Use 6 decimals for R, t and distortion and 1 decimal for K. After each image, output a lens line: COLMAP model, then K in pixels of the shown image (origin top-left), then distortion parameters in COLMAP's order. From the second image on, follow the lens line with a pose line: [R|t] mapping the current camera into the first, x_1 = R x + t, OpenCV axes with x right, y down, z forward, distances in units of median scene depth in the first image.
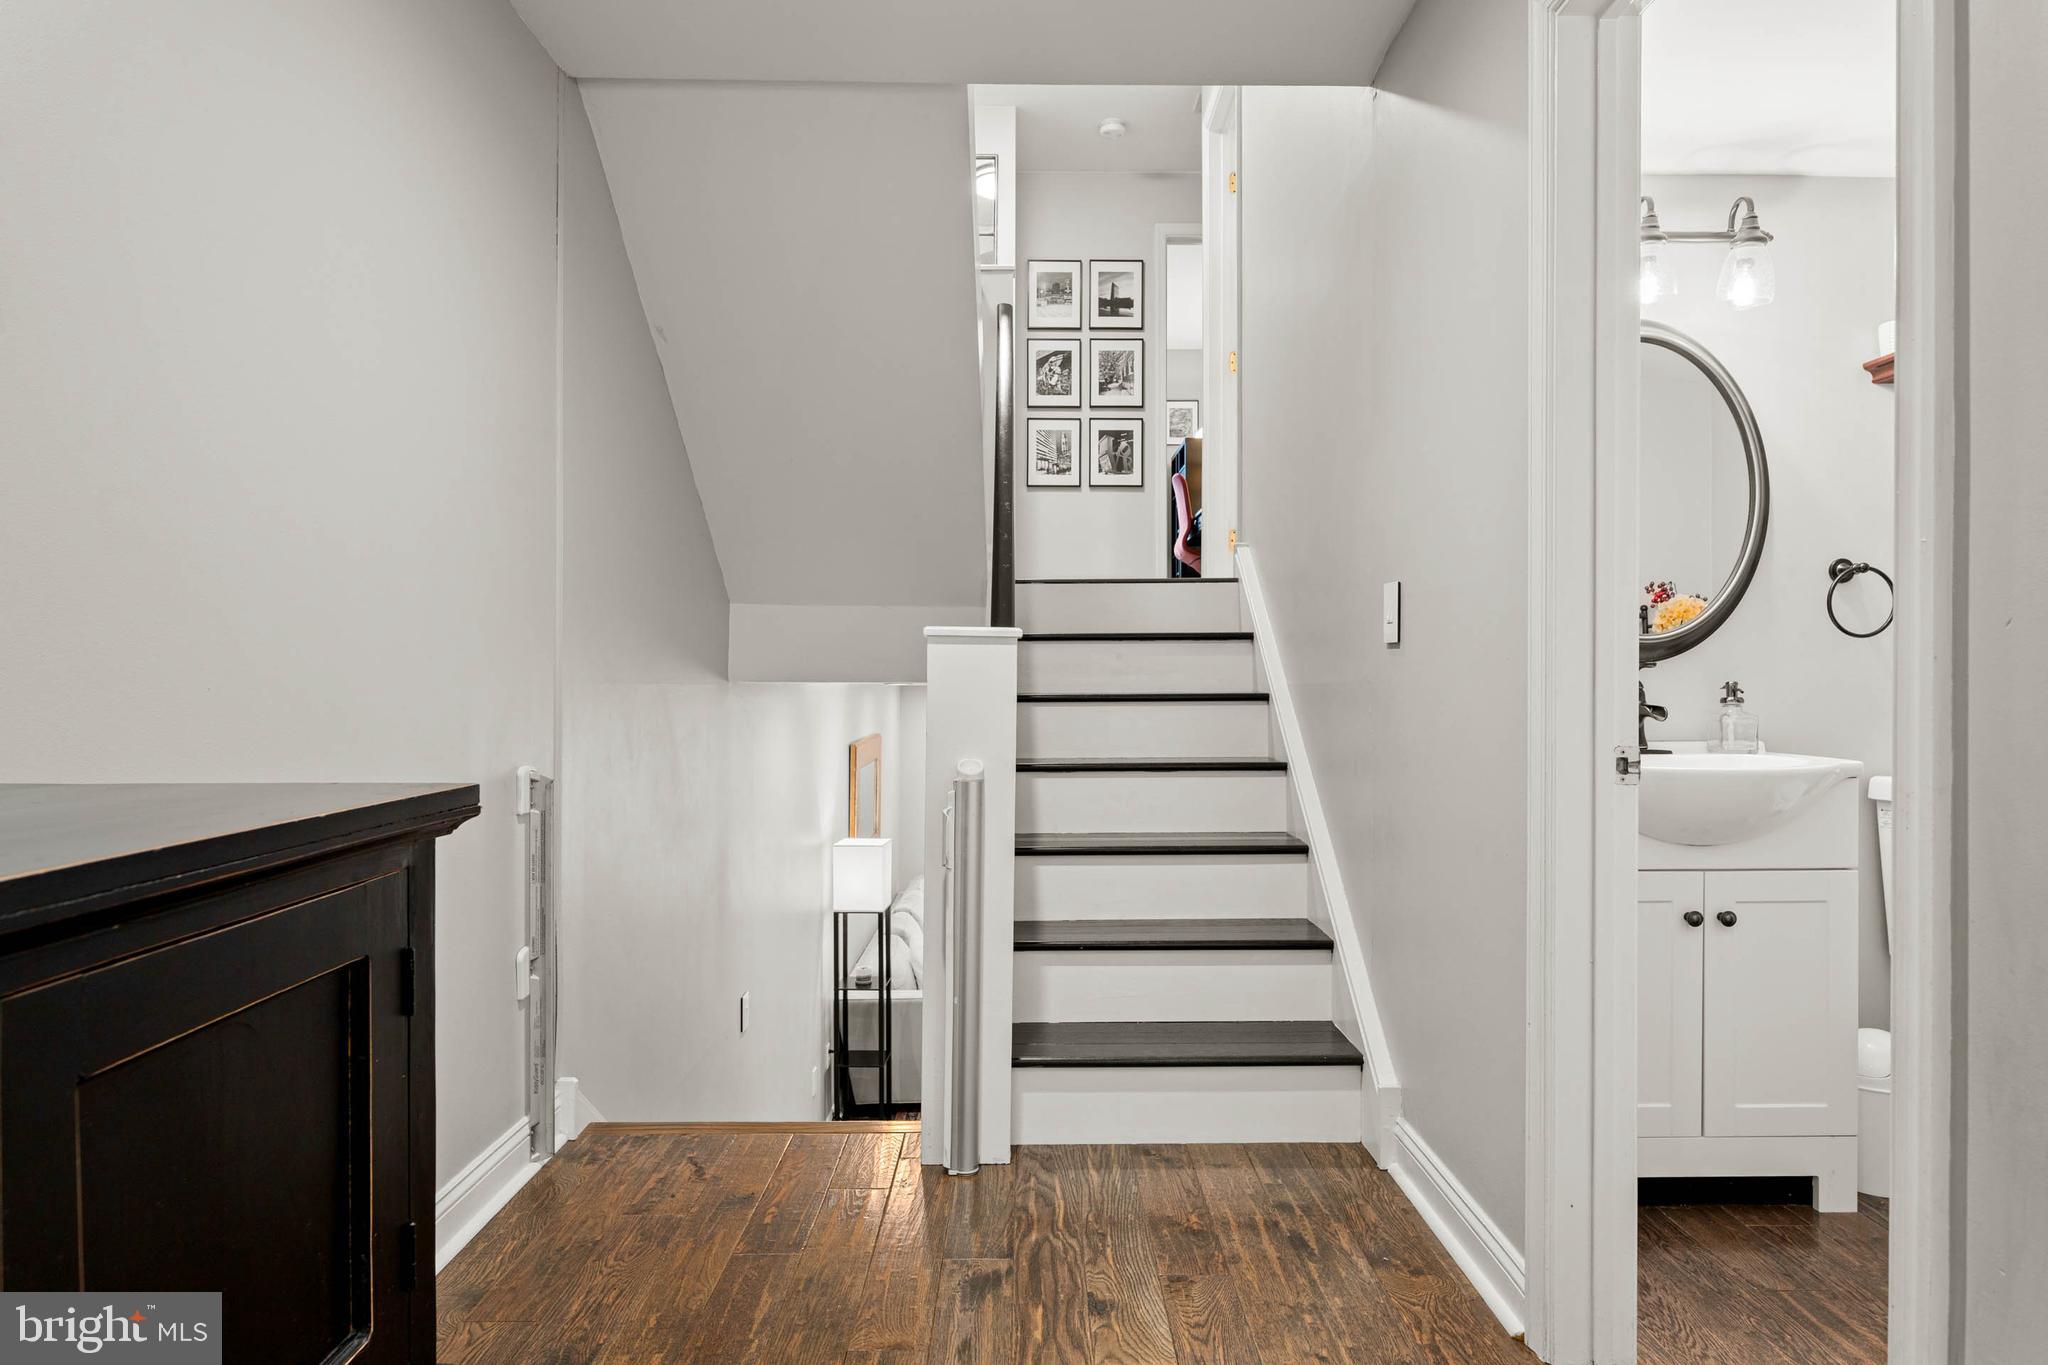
lens RADIAL K [[1205.1, 0, 1024.9], [0, 1205.1, 669.2], [0, 0, 1]] dist [0.000827, -0.000018]
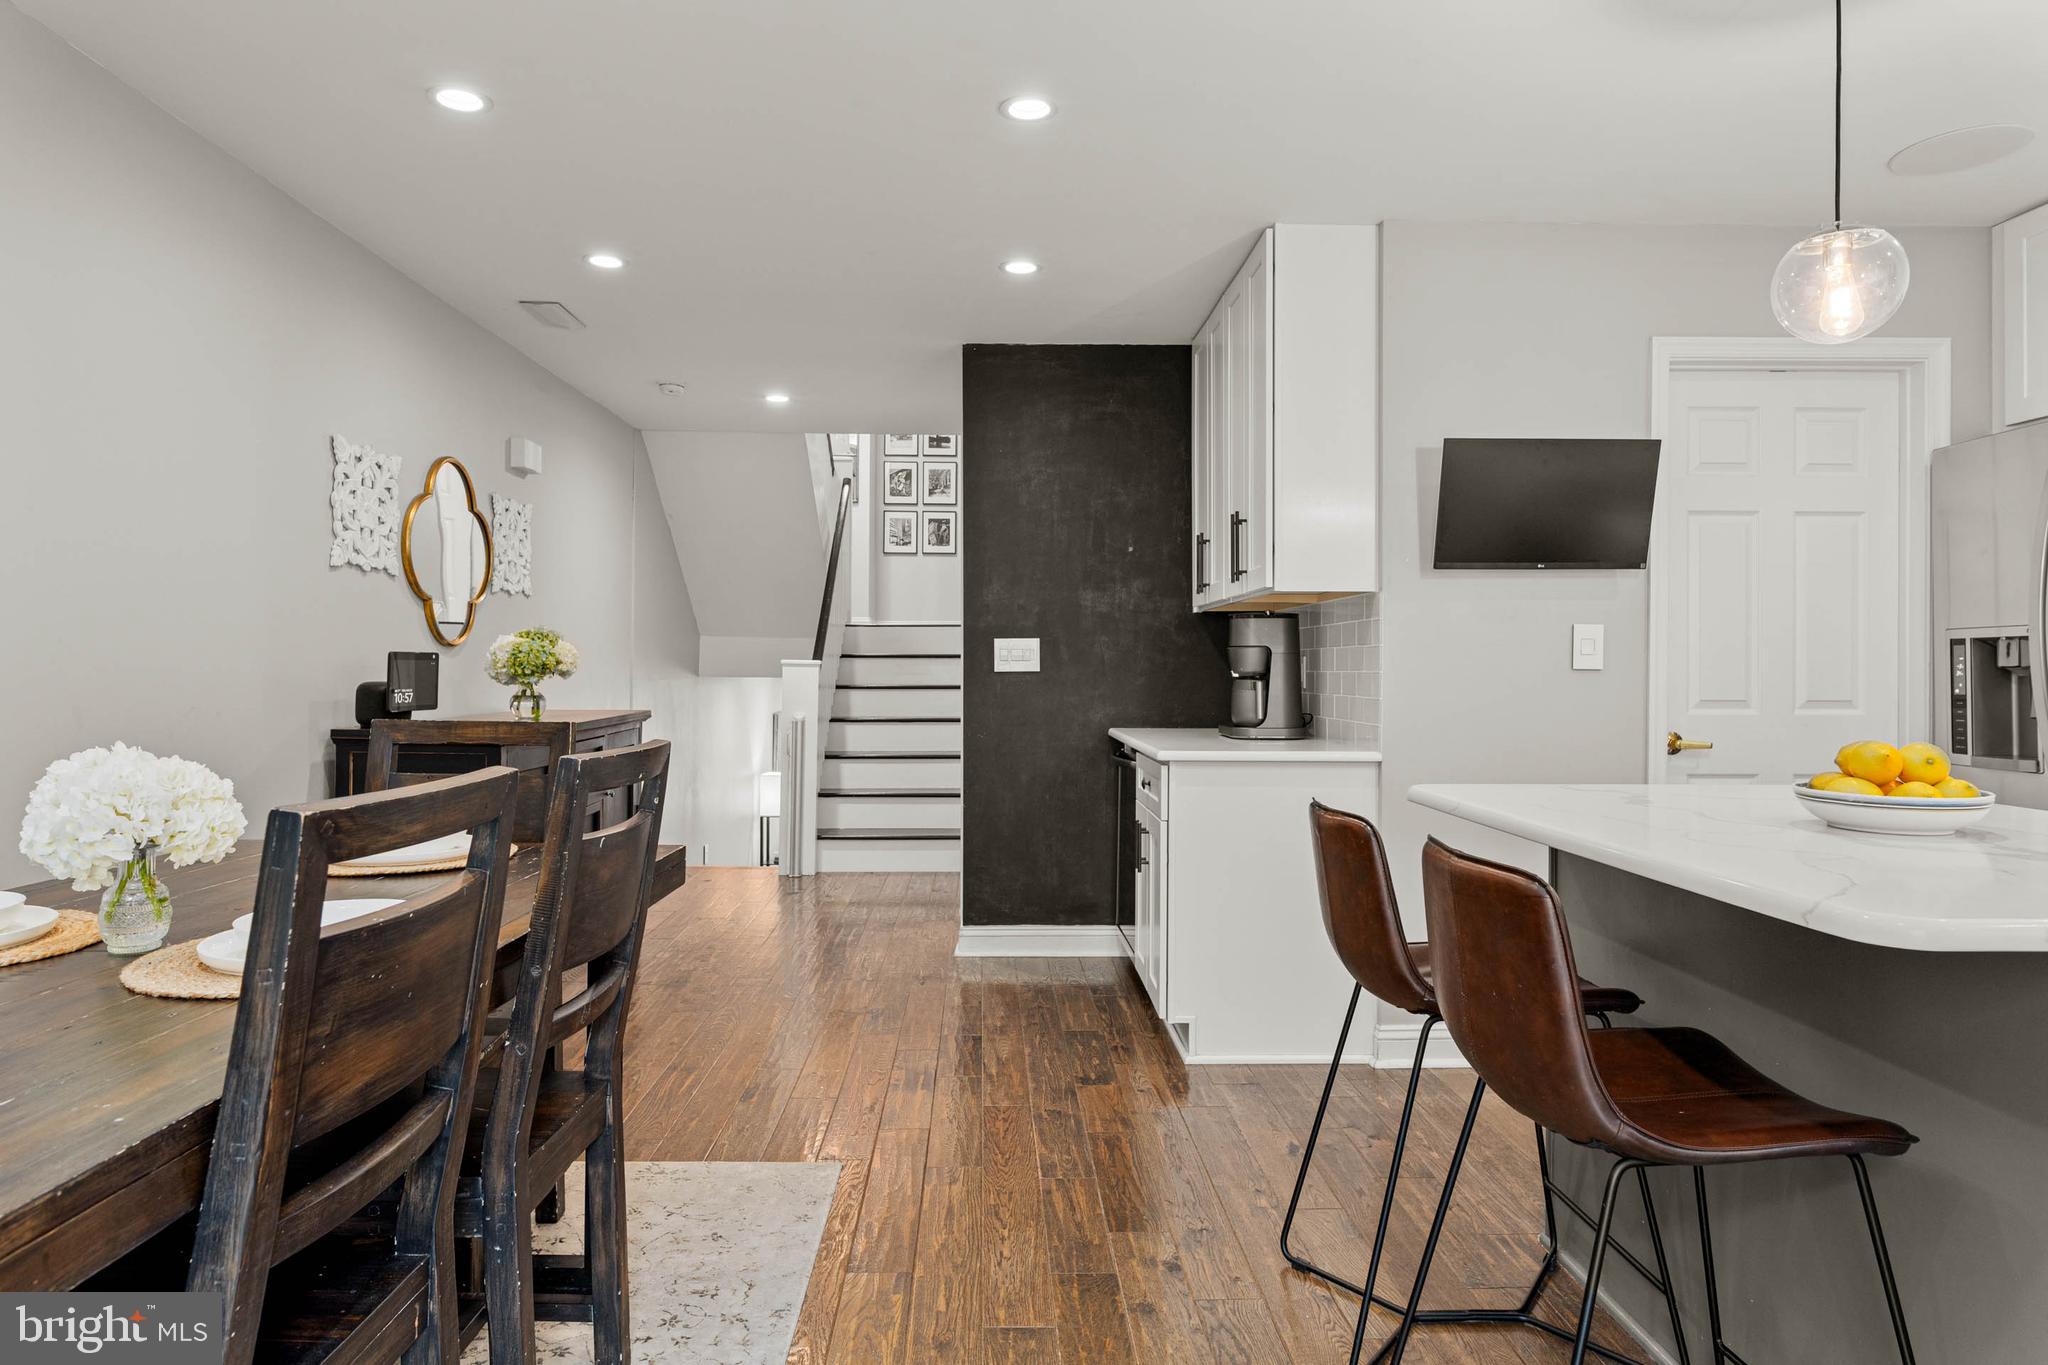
lens RADIAL K [[1213.5, 0, 1021.2], [0, 1213.5, 644.5], [0, 0, 1]] dist [0.004148, 0.001099]
pose [[0.999541, 0.005956, 0.029689, 0.138008], [-0.005842, 0.999975, -0.003934, -0.024260], [-0.029712, 0.003759, 0.999551, -0.623934]]
